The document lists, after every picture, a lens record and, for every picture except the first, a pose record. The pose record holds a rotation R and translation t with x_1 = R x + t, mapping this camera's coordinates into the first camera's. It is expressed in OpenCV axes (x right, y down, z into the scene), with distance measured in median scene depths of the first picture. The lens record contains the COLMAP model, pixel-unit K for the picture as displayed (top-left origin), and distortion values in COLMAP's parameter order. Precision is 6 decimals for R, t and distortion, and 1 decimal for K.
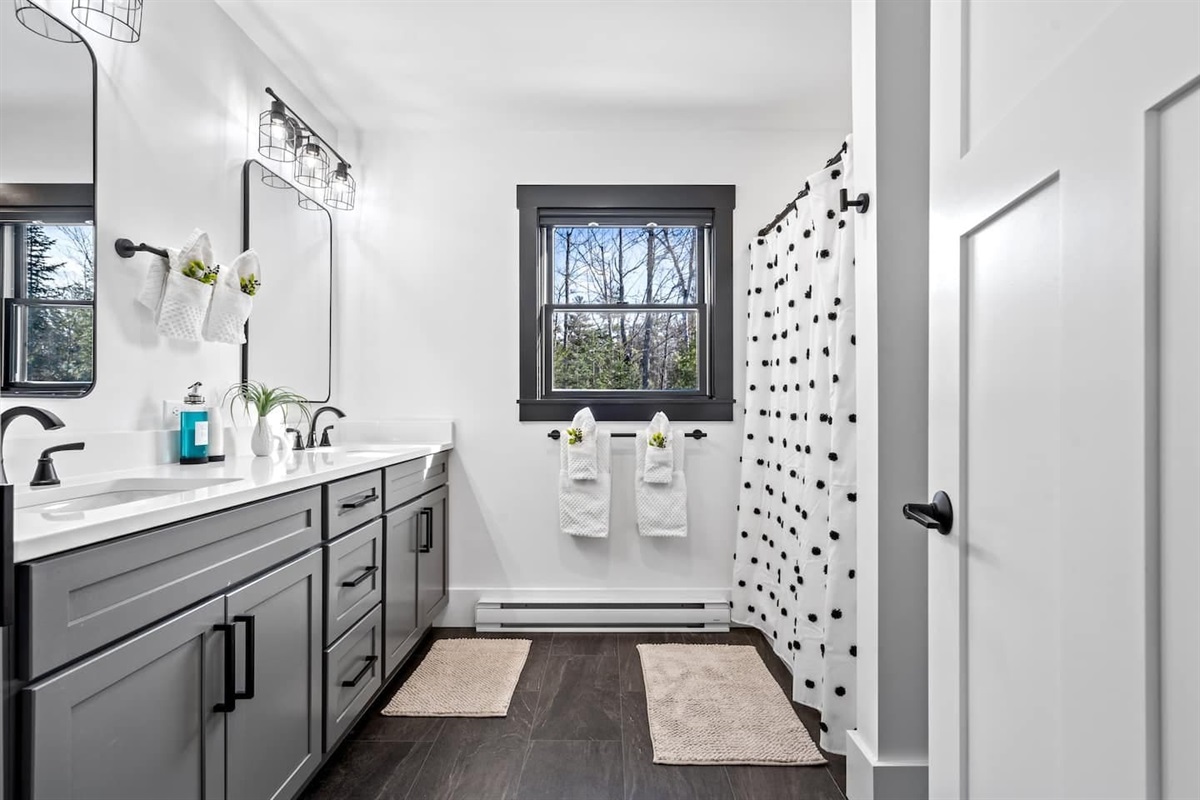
lens RADIAL K [[547.5, 0, 603.2], [0, 547.5, 404.9], [0, 0, 1]] dist [-0.000843, 0.000102]
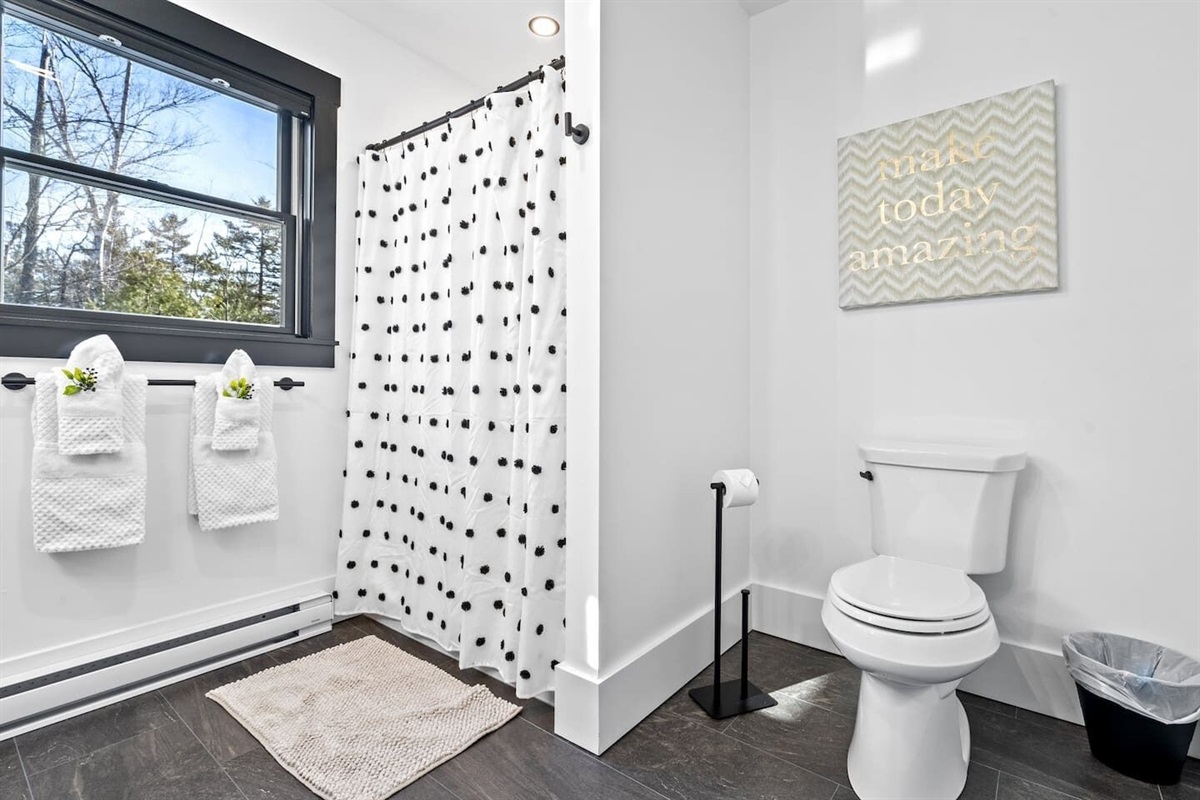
lens RADIAL K [[559.0, 0, 600.4], [0, 559.0, 381.1], [0, 0, 1]] dist [0.001096, 0.000014]
pose [[0.614889, 0.017571, 0.788418, -0.180357], [-0.010548, 0.999846, -0.014056, 0.059485], [-0.788543, 0.000326, 0.614980, 0.191207]]
